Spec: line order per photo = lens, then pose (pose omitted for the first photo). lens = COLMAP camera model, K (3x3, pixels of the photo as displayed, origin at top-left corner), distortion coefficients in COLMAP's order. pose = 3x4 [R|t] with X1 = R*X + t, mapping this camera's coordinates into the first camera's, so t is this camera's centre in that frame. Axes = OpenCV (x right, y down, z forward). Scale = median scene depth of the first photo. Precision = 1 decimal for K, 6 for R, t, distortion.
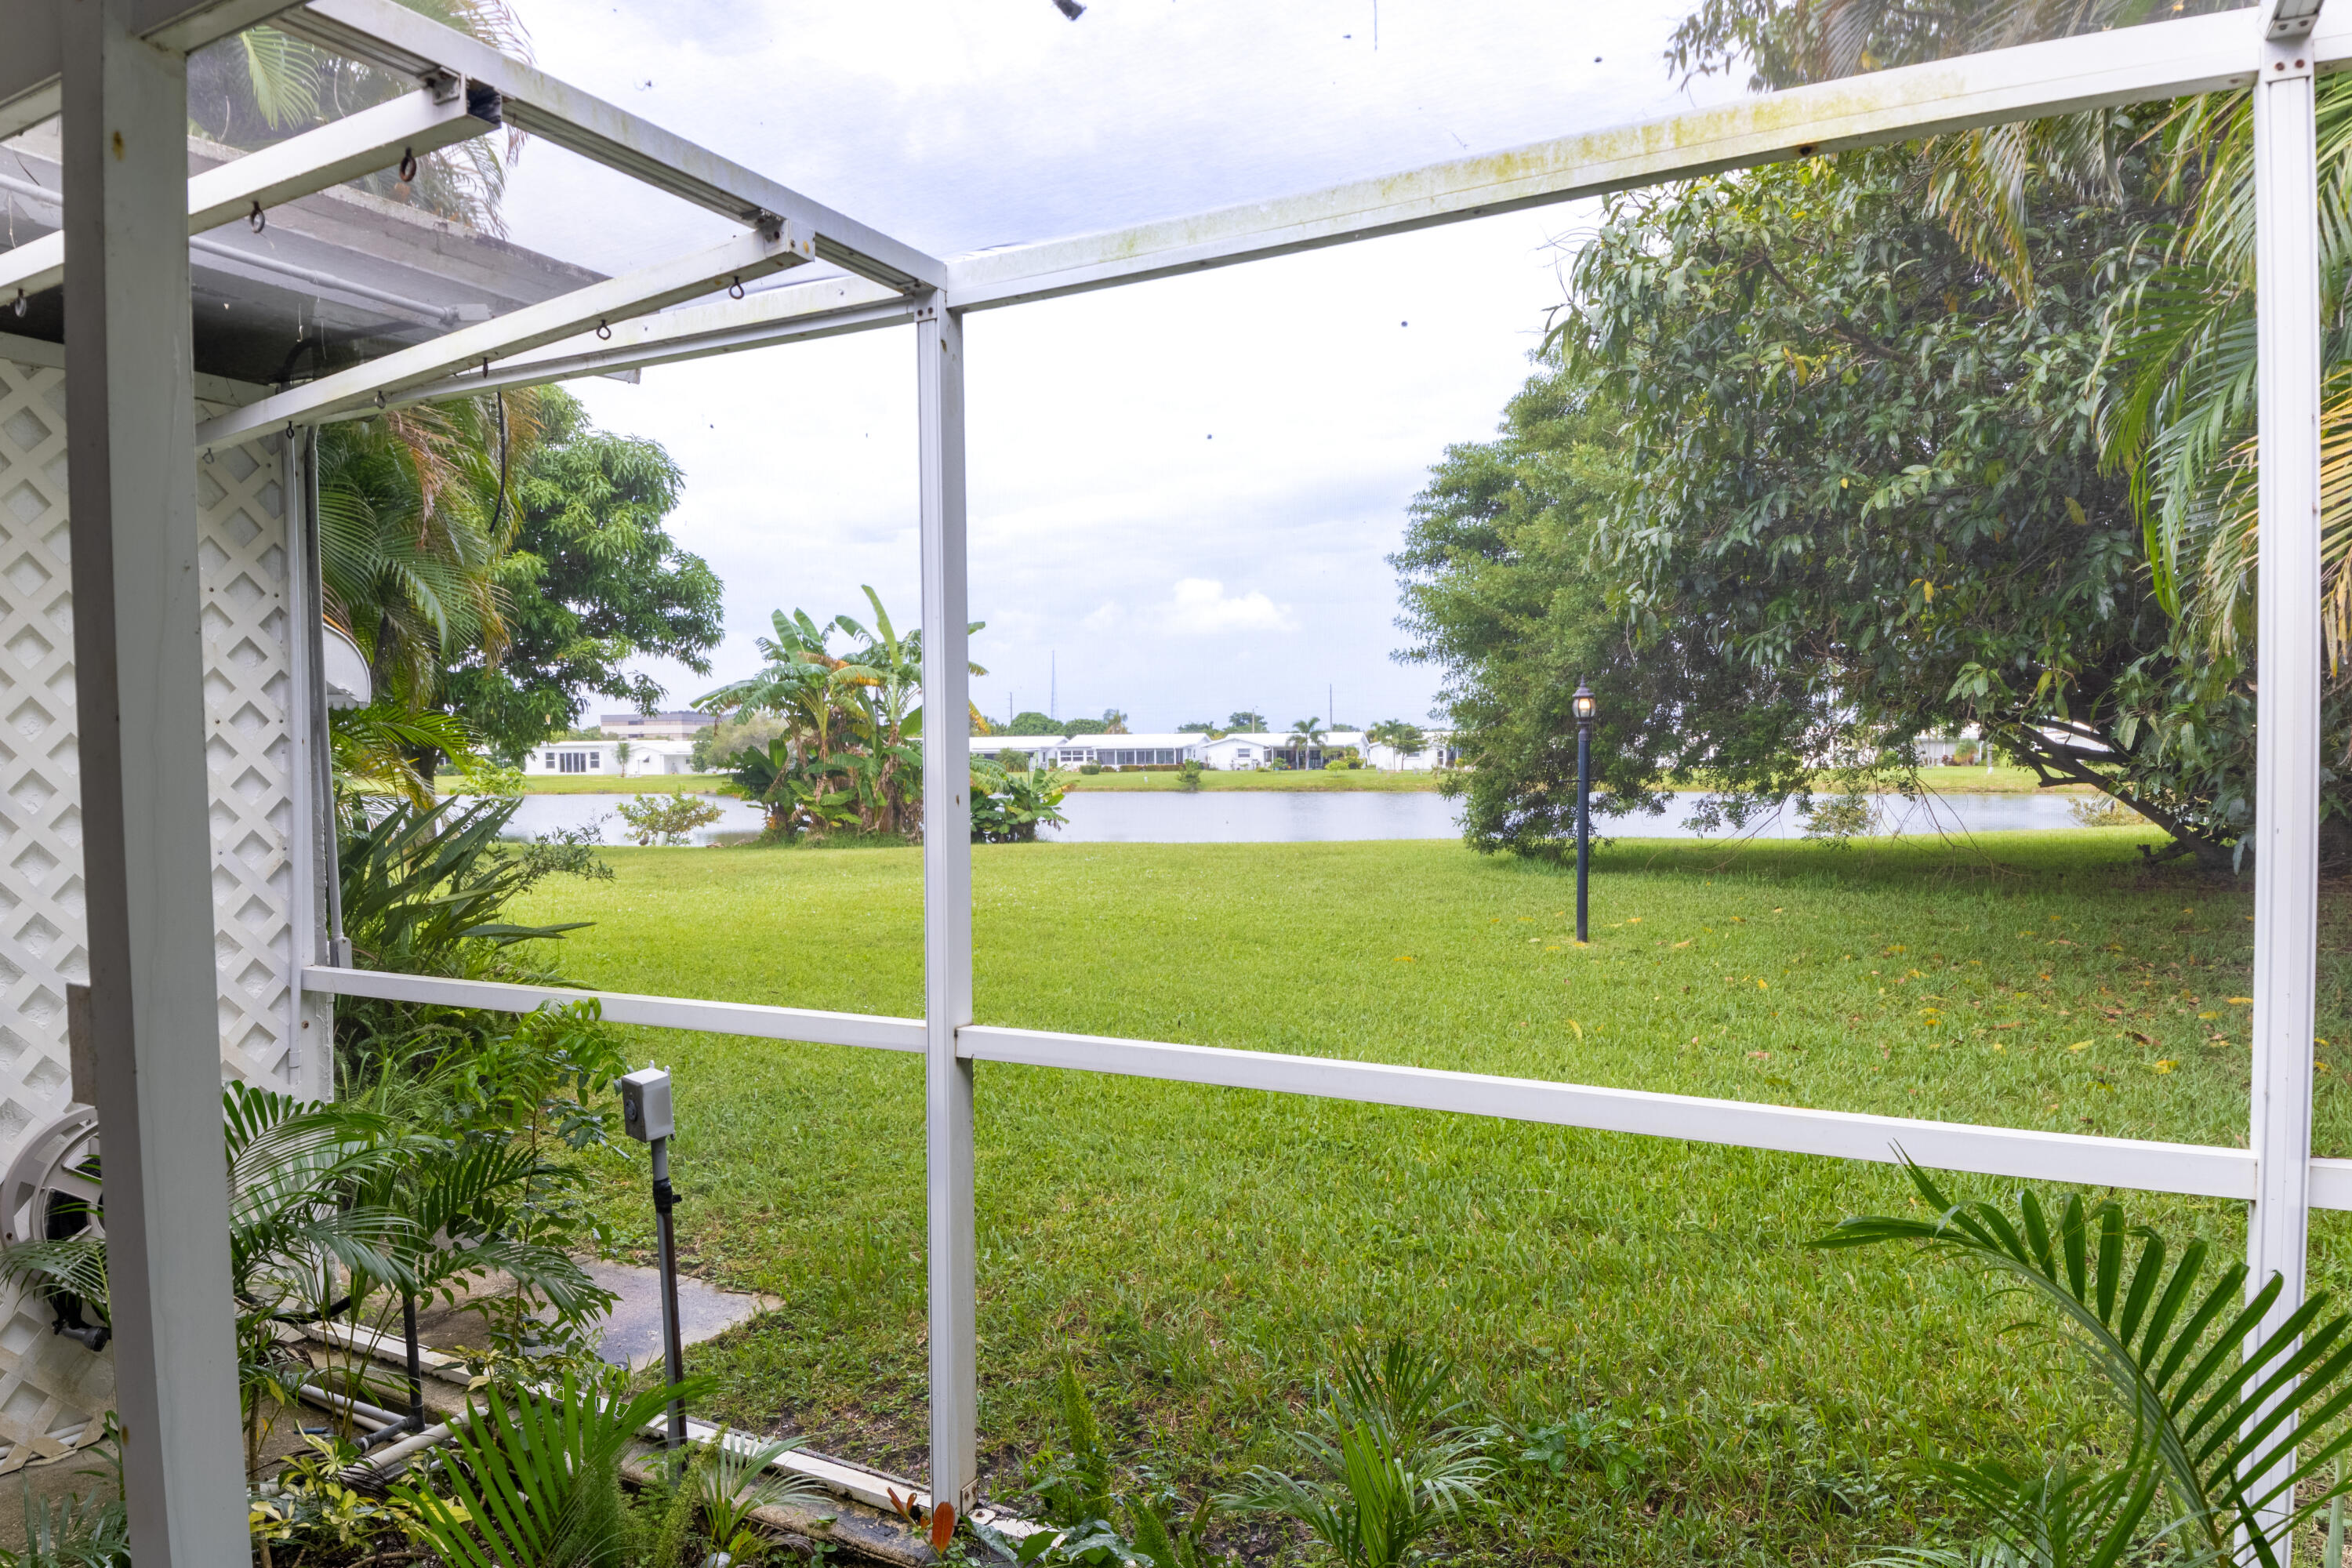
lens RADIAL K [[1476.4, 0, 1127.6], [0, 1476.4, 784.4], [0, 0, 1]] dist [0.080371, -0.090101]
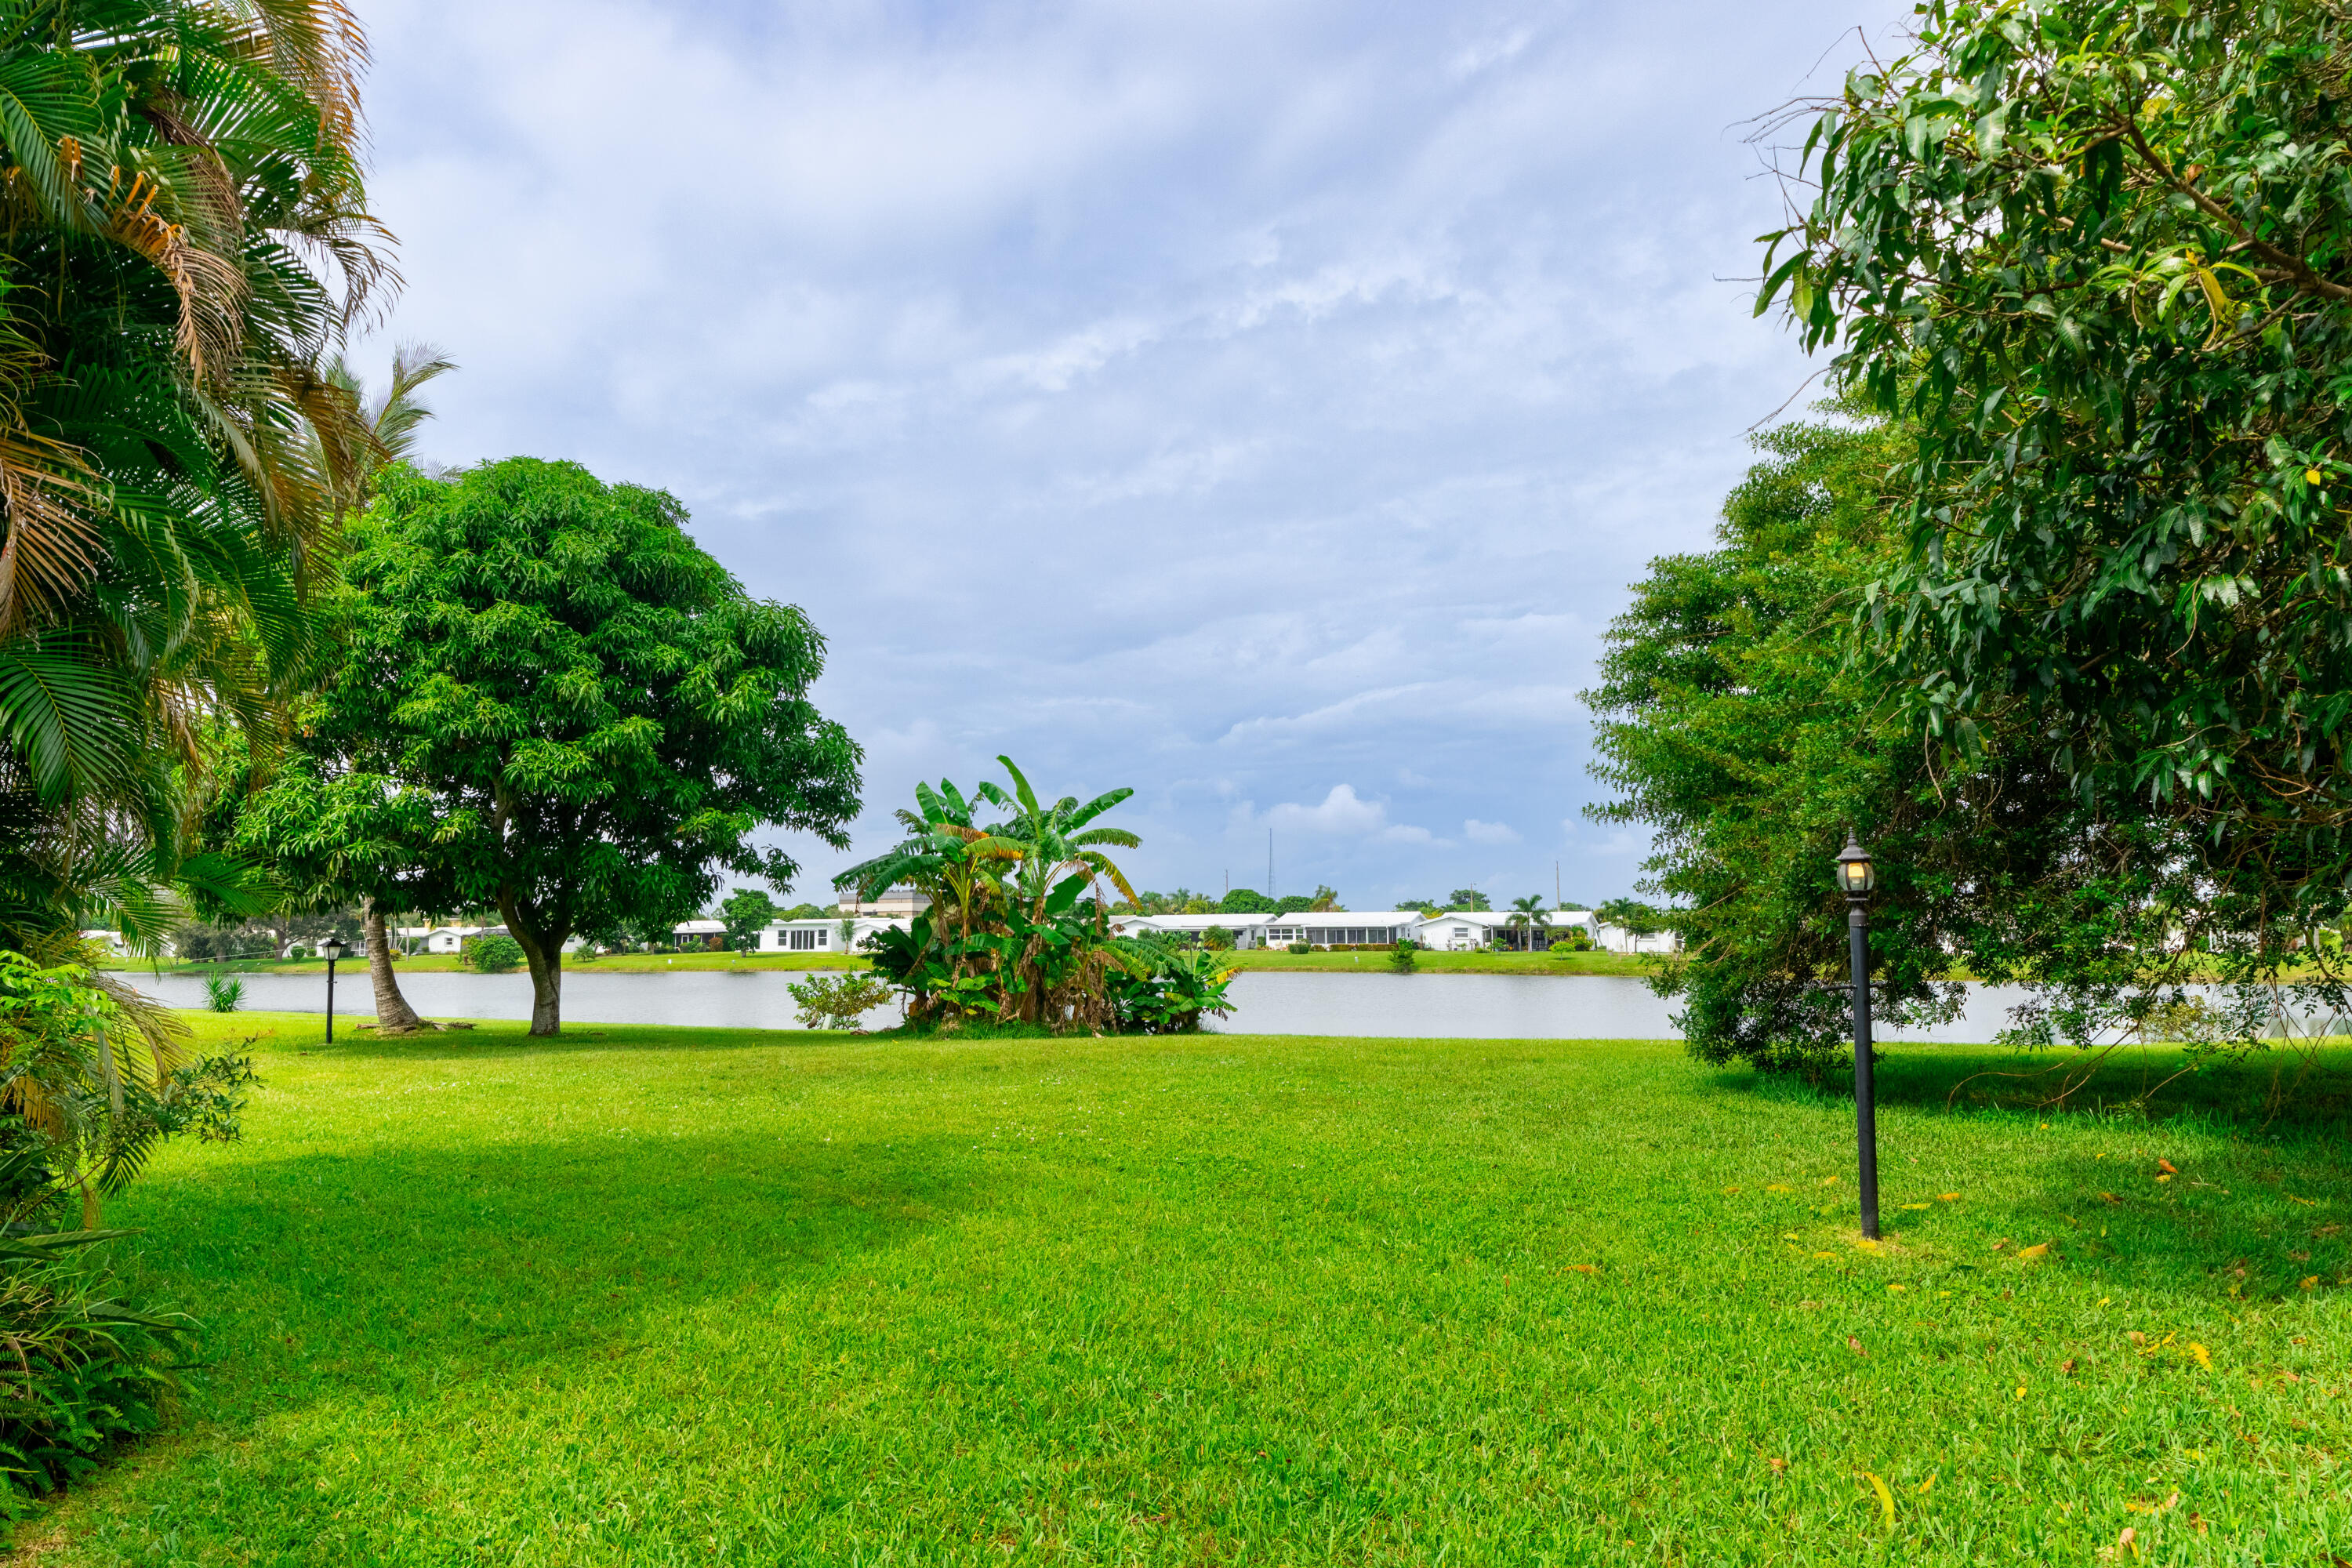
lens RADIAL K [[1476.4, 0, 1127.6], [0, 1476.4, 784.4], [0, 0, 1]] dist [0.080371, -0.090101]
pose [[0.989162, -0.011770, -0.146353, 0.030489], [-0.005816, 0.992858, -0.119161, -0.003833], [0.146711, 0.118721, 0.982029, 0.105922]]
